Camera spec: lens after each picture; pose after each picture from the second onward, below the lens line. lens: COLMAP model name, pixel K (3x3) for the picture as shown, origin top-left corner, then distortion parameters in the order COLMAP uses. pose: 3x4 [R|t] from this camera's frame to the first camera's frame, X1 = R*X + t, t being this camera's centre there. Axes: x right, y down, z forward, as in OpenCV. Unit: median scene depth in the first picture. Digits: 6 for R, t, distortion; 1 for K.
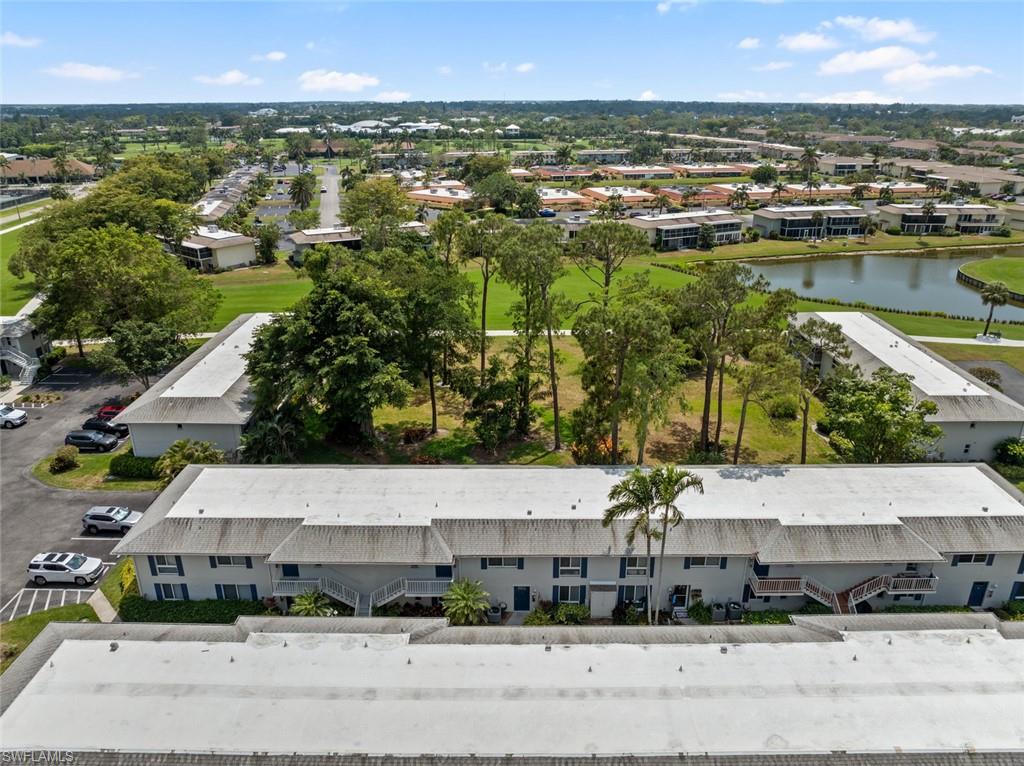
lens RADIAL K [[708.5, 0, 512.0], [0, 708.5, 383.0], [0, 0, 1]] dist [-0.039327, 0.005254]
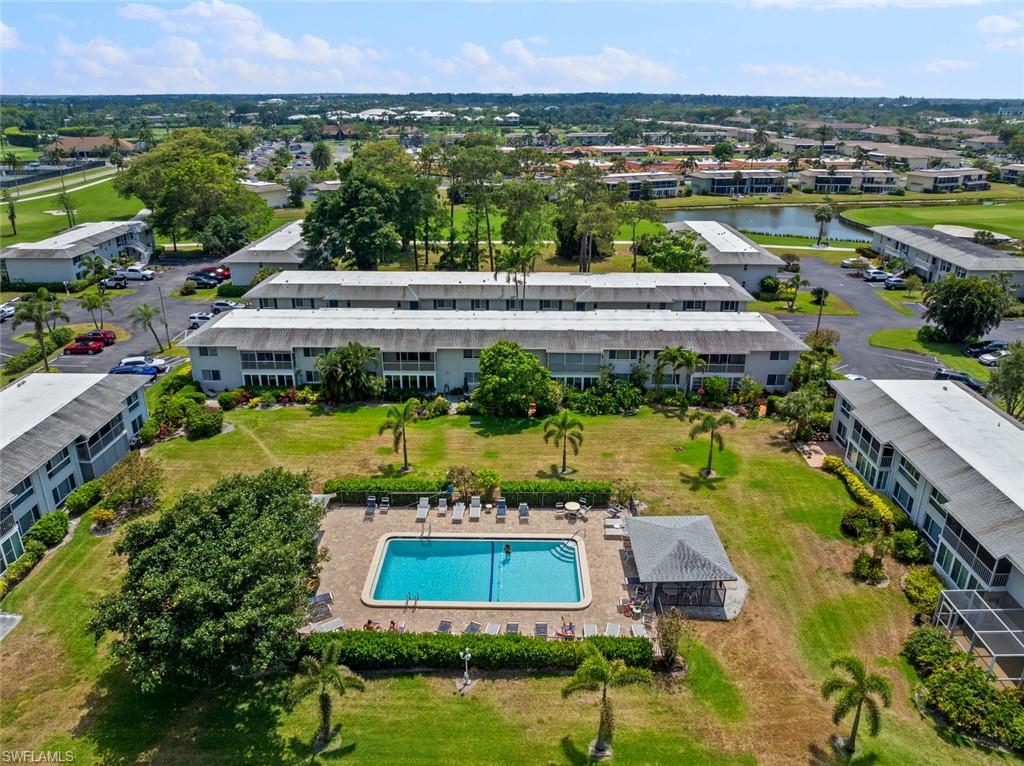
lens RADIAL K [[717.7, 0, 512.0], [0, 717.7, 383.0], [0, 0, 1]] dist [-0.021102, -0.031808]
pose [[0.999916, 0.008207, -0.010054, 0.048023], [-0.008174, 0.999961, 0.003348, 0.115918], [0.010081, -0.003266, 0.999944, -0.239769]]
